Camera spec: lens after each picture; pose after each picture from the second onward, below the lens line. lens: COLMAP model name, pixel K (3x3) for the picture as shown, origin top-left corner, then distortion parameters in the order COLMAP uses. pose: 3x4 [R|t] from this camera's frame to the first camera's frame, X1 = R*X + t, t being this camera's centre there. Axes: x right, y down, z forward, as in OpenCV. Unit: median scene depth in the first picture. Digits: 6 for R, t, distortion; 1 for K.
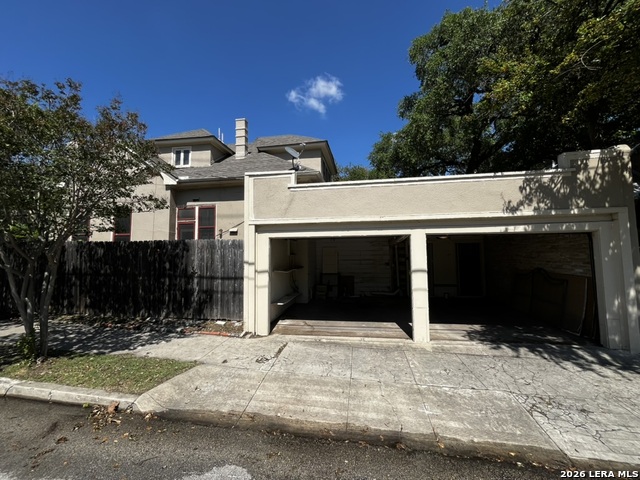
lens RADIAL K [[259.9, 0, 319.1], [0, 259.9, 239.2], [0, 0, 1]] dist [-0.001869, -0.000395]
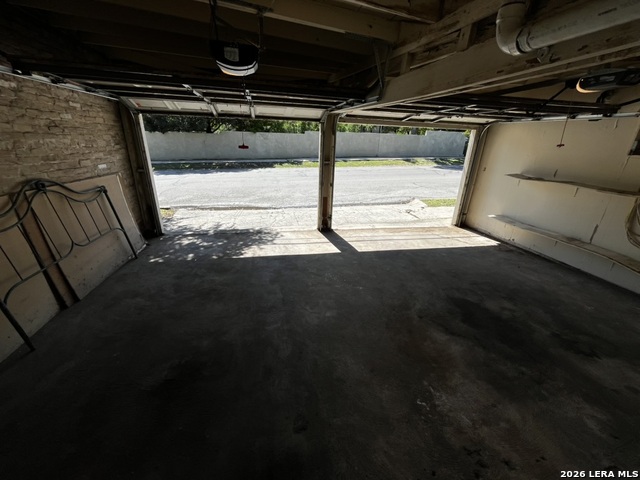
lens RADIAL K [[259.9, 0, 319.1], [0, 259.9, 239.2], [0, 0, 1]] dist [-0.001869, -0.000395]
pose [[-0.935188, 0.106272, -0.337830, 0.766667], [-0.000586, 0.953450, 0.301551, 0.101395], [0.354150, 0.282205, -0.891593, 1.934351]]
